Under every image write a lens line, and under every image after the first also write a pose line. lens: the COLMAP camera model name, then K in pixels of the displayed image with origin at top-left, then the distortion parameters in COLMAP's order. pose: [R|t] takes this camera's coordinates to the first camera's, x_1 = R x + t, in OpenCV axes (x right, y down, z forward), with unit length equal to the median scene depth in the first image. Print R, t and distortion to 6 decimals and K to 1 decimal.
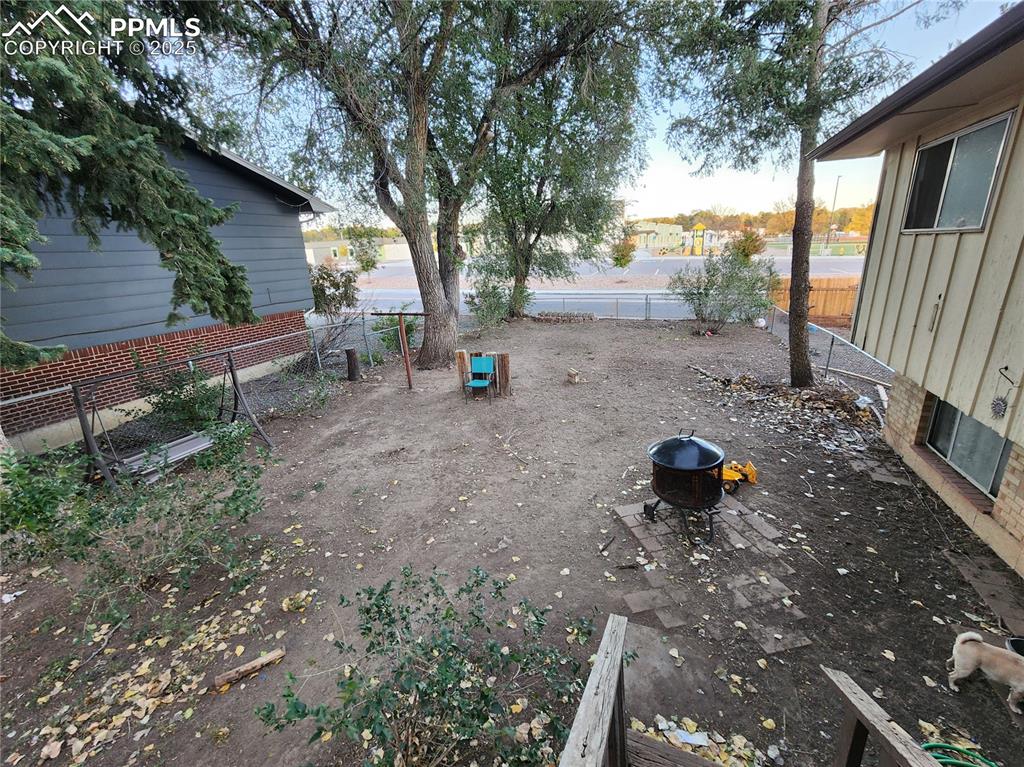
lens RADIAL K [[420.9, 0, 517.4], [0, 420.9, 379.0], [0, 0, 1]] dist [0.001501, -0.000806]
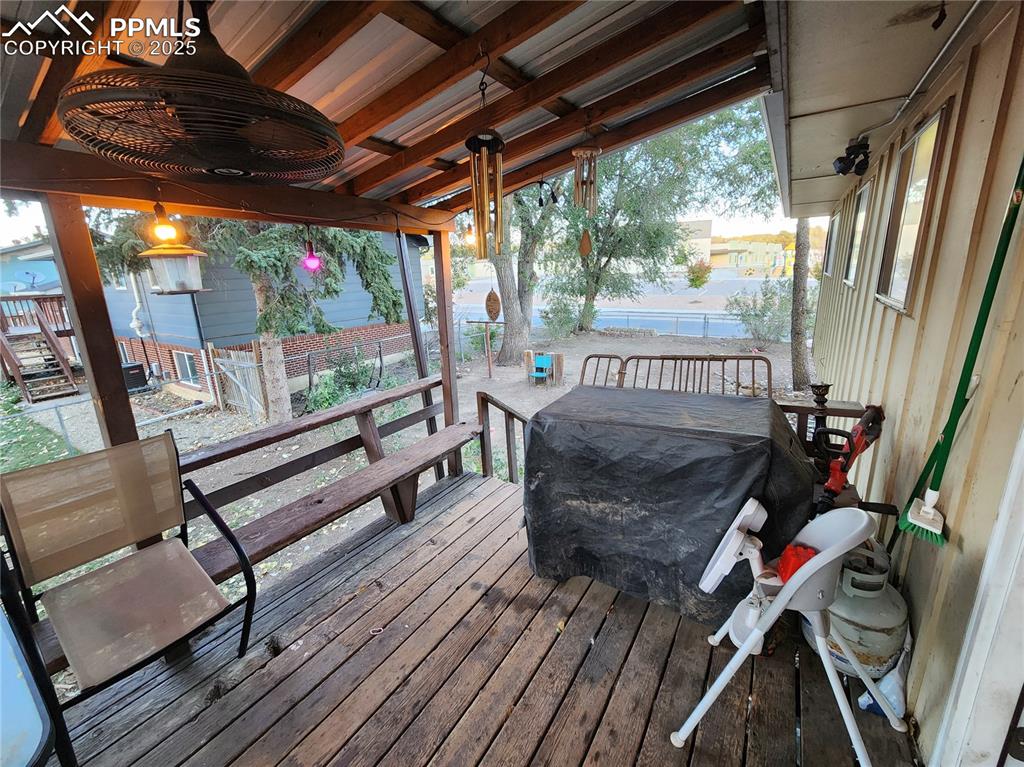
lens RADIAL K [[420.9, 0, 511.0], [0, 420.9, 381.6], [0, 0, 1]] dist [0.001501, -0.000806]
pose [[0.978830, 0.059356, -0.195880, 0.040801], [-0.065544, 0.997530, -0.025254, 0.034963], [0.193897, 0.037558, 0.980303, -0.167490]]
